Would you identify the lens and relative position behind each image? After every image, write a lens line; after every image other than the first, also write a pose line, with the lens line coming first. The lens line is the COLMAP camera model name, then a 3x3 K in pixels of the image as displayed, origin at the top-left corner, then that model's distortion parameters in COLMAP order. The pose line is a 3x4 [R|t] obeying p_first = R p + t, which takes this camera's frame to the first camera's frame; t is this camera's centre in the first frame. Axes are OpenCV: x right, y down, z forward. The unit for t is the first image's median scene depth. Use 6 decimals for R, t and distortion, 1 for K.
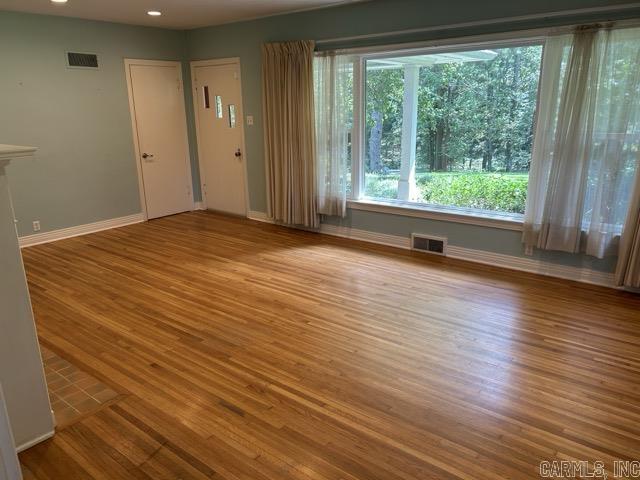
lens RADIAL K [[480.3, 0, 320.6], [0, 480.3, 245.5], [0, 0, 1]] dist [0.024614, -0.021384]
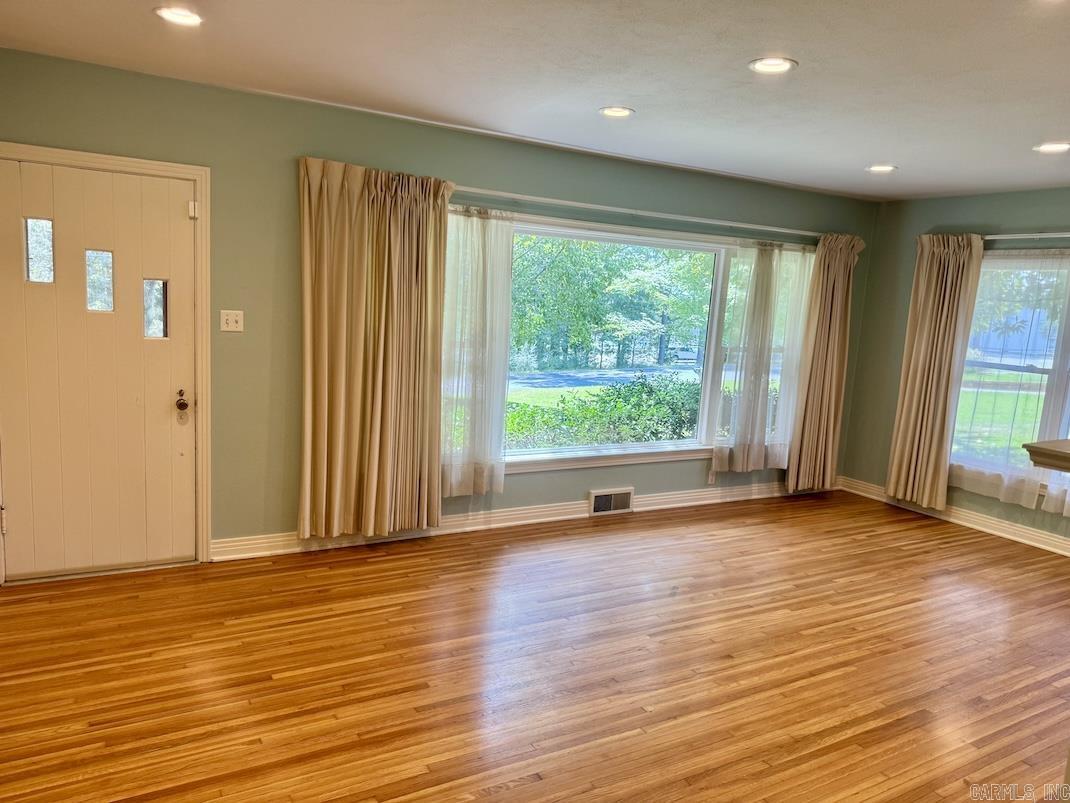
lens RADIAL K [[760.2, 0, 532.6], [0, 760.2, 394.6], [0, 0, 1]] dist [0.024573, -0.031384]
pose [[0.368678, -0.090504, 0.925141, -0.846955], [0.196966, 0.980256, 0.017402, -0.201915], [-0.908450, 0.175805, 0.379225, 0.674722]]
